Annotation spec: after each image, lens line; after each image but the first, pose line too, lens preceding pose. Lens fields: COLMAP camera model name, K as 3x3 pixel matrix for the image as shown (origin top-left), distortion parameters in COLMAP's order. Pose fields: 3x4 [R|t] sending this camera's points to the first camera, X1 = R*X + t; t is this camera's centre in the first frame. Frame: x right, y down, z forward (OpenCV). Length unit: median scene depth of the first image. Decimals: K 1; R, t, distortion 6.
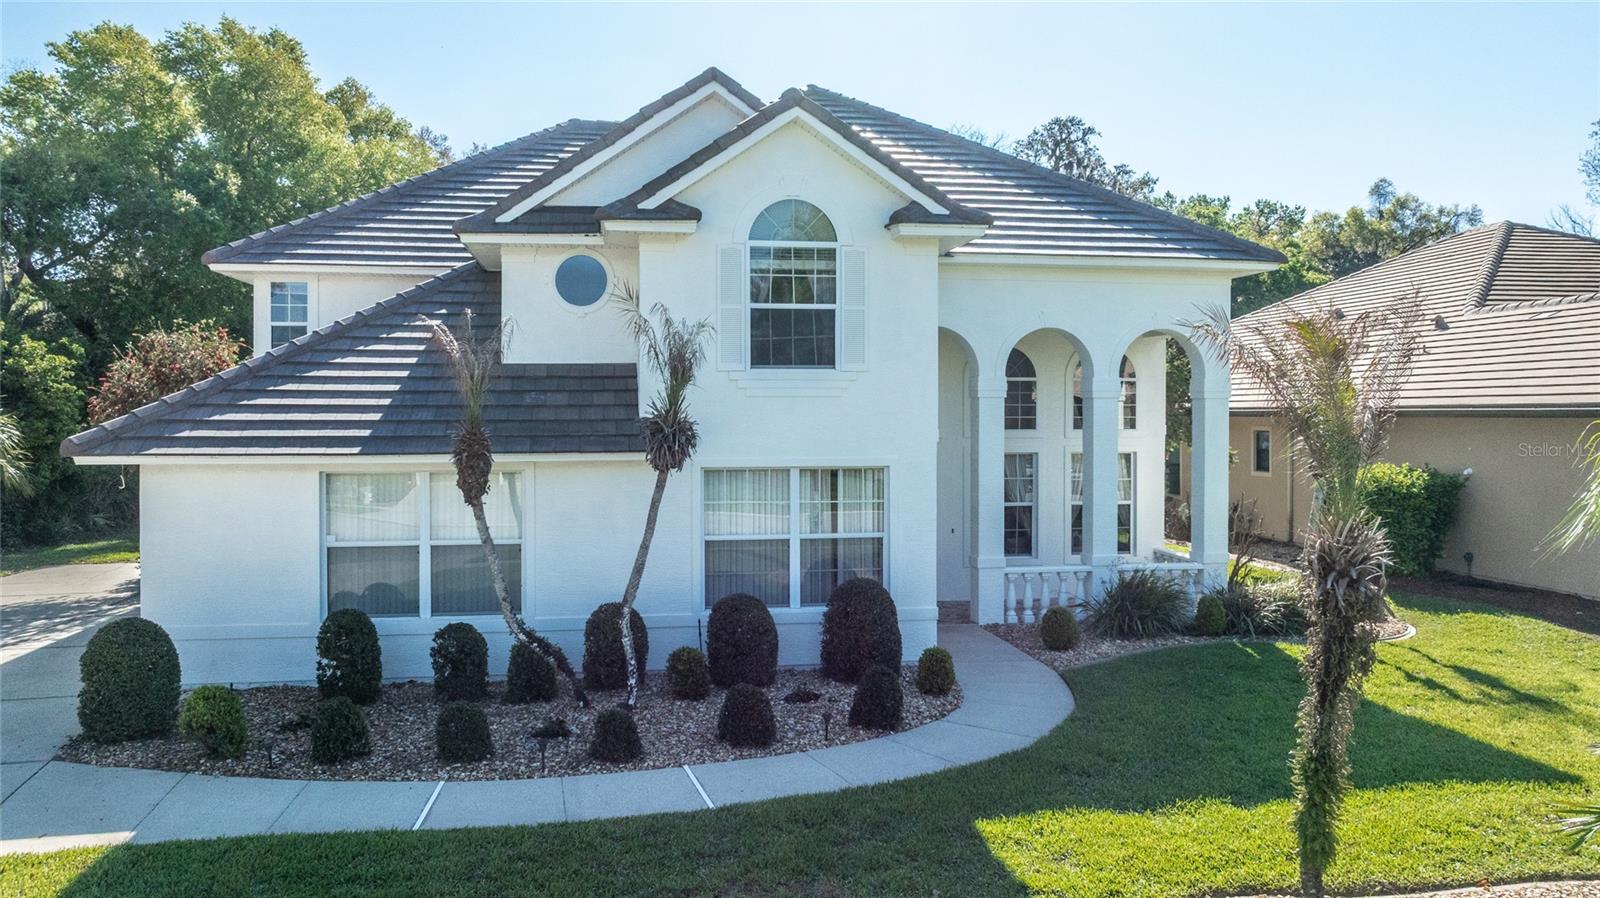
lens RADIAL K [[1178.1, 0, 800.0], [0, 1178.1, 449.0], [0, 0, 1]] dist [-0.041072, 0.073969]
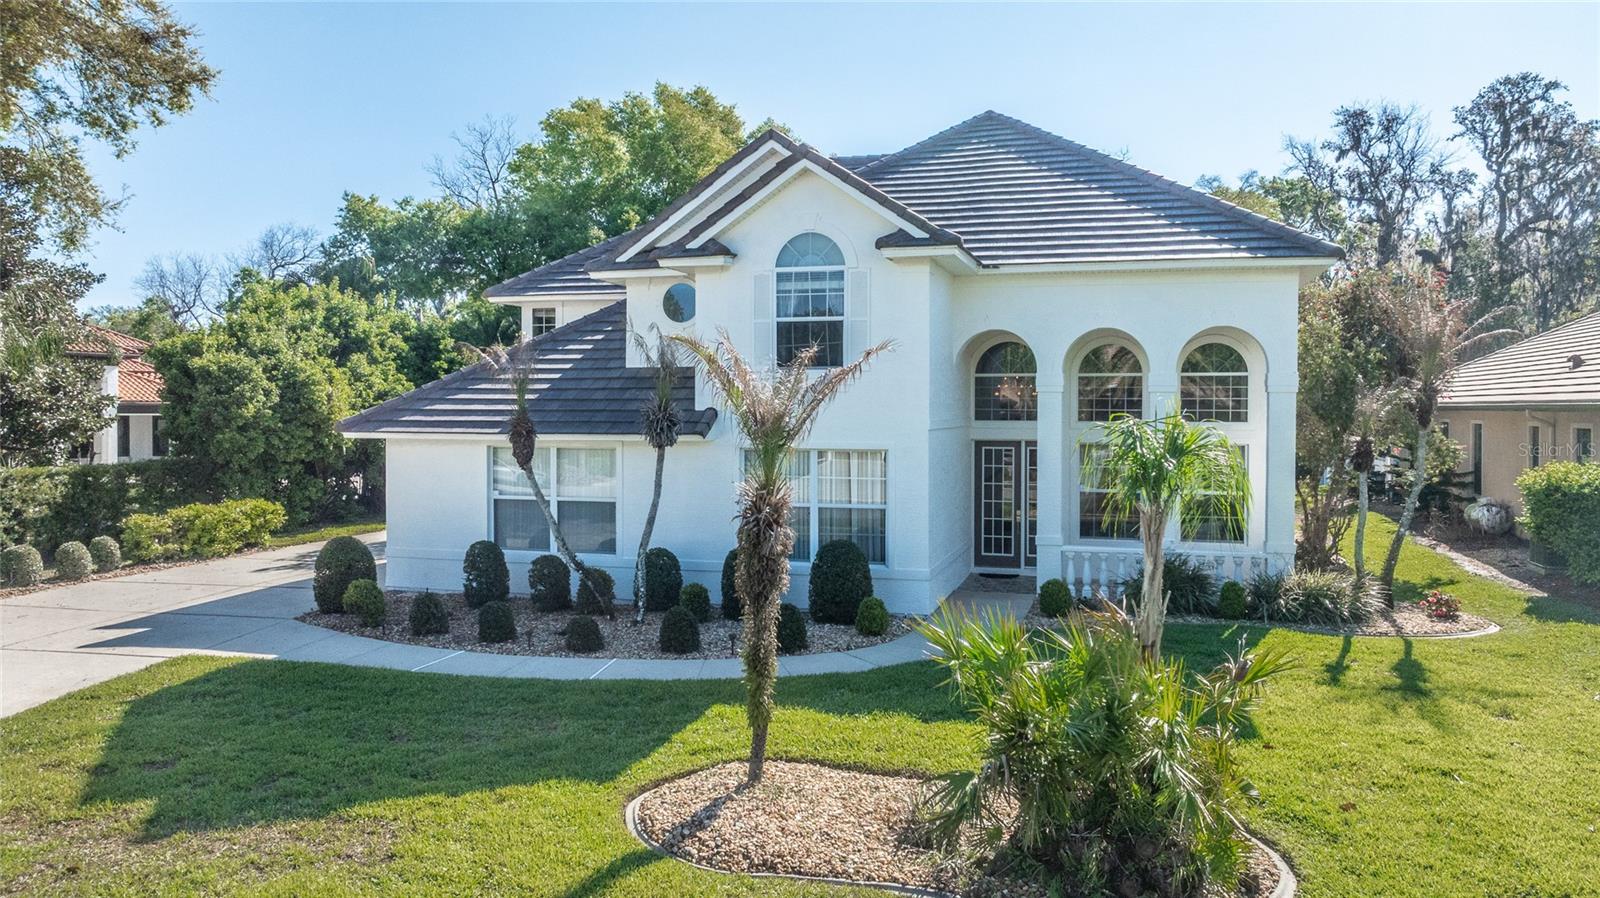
lens RADIAL K [[1131.6, 0, 800.0], [0, 1131.6, 449.0], [0, 0, 1]] dist [-0.039649, 0.069976]
pose [[0.911326, 0.018115, -0.411286, 0.474827], [-0.013826, 0.999815, 0.013401, -0.000426], [0.411452, -0.006526, 0.911408, -0.088750]]
